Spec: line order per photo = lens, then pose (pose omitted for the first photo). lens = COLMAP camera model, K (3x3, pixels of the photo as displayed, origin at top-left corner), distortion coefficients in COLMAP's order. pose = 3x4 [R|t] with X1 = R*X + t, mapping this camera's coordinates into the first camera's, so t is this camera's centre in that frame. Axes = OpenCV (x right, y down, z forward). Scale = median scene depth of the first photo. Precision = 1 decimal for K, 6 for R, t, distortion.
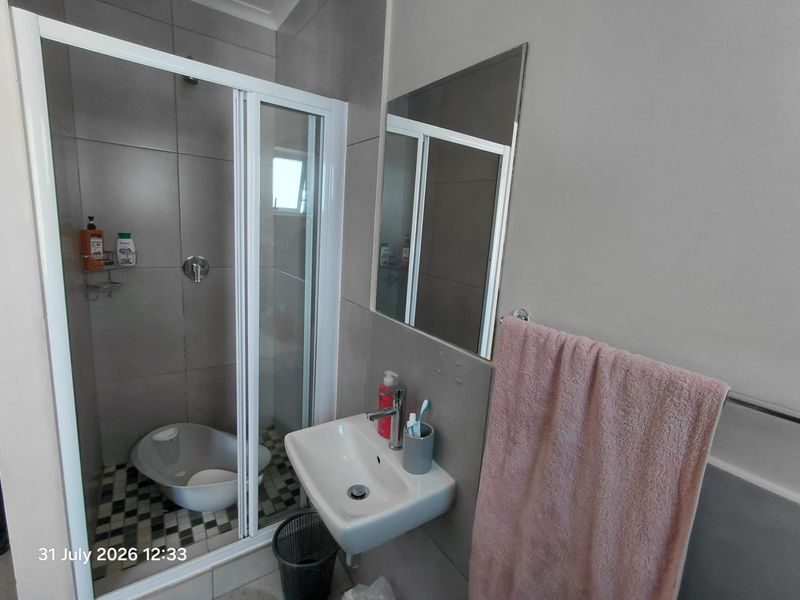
lens RADIAL K [[365.8, 0, 400.0], [0, 365.8, 300.0], [0, 0, 1]] dist [0.000096, 0.000003]
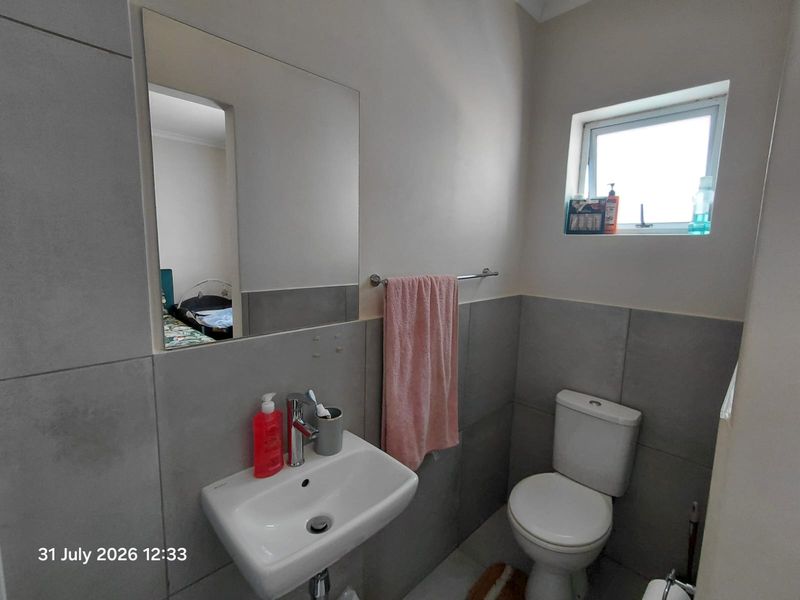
lens RADIAL K [[365.8, 0, 400.0], [0, 365.8, 300.0], [0, 0, 1]] dist [0.000096, 0.000003]
pose [[-0.169032, -0.228420, 0.958777, -1.336936], [0.158210, 0.953872, 0.255144, -0.279066], [-0.972830, 0.194815, -0.125097, 1.257312]]
